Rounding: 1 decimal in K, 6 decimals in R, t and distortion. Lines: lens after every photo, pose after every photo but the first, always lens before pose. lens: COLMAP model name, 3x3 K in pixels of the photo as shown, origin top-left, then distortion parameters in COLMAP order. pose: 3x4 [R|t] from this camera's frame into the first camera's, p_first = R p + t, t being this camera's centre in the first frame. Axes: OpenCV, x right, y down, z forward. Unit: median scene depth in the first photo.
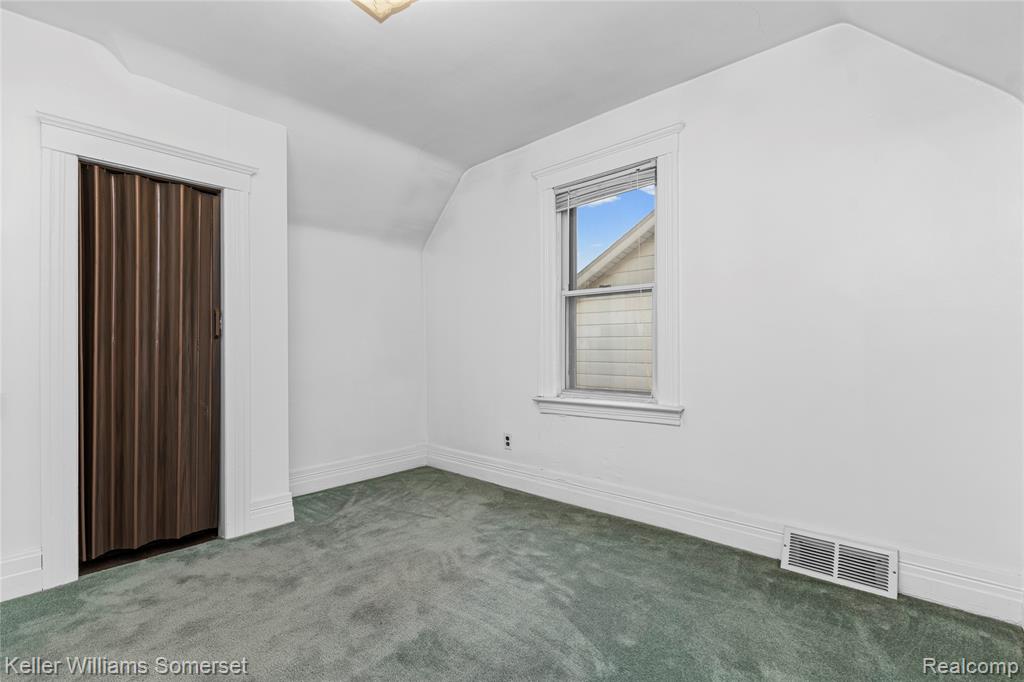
lens RADIAL K [[459.3, 0, 501.2], [0, 459.3, 350.4], [0, 0, 1]] dist [-0.013461, -0.000298]
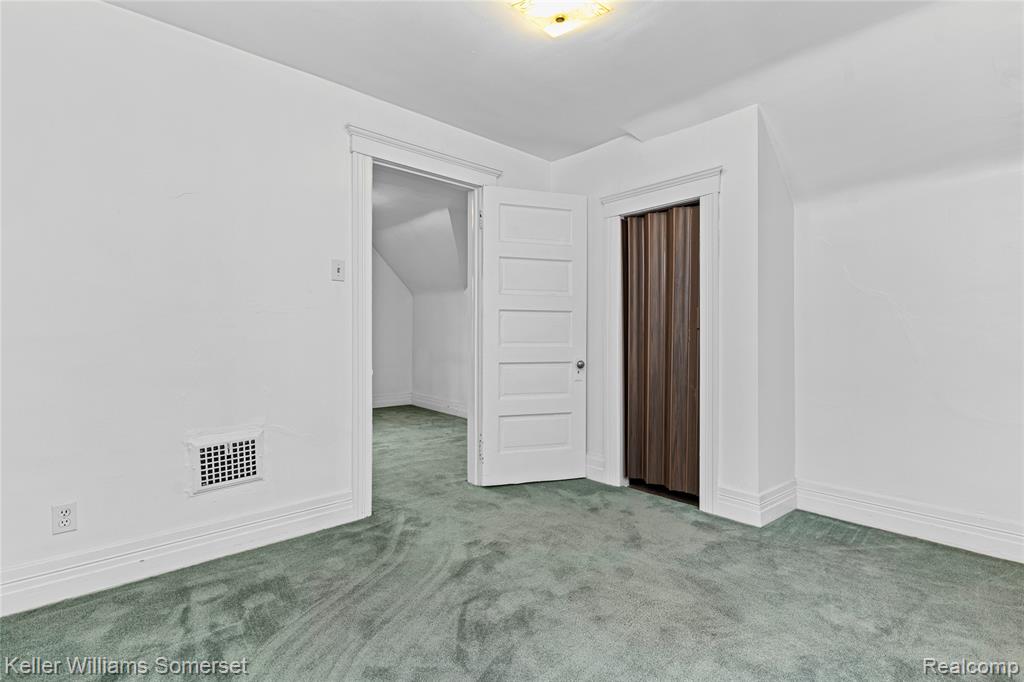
lens RADIAL K [[459.3, 0, 512.7], [0, 459.3, 338.1], [0, 0, 1]] dist [-0.013461, -0.000298]
pose [[-0.089598, 0.010648, -0.995921, 0.516616], [-0.003148, 0.999935, 0.010974, -0.018023], [0.995973, 0.004119, -0.089559, 0.596233]]
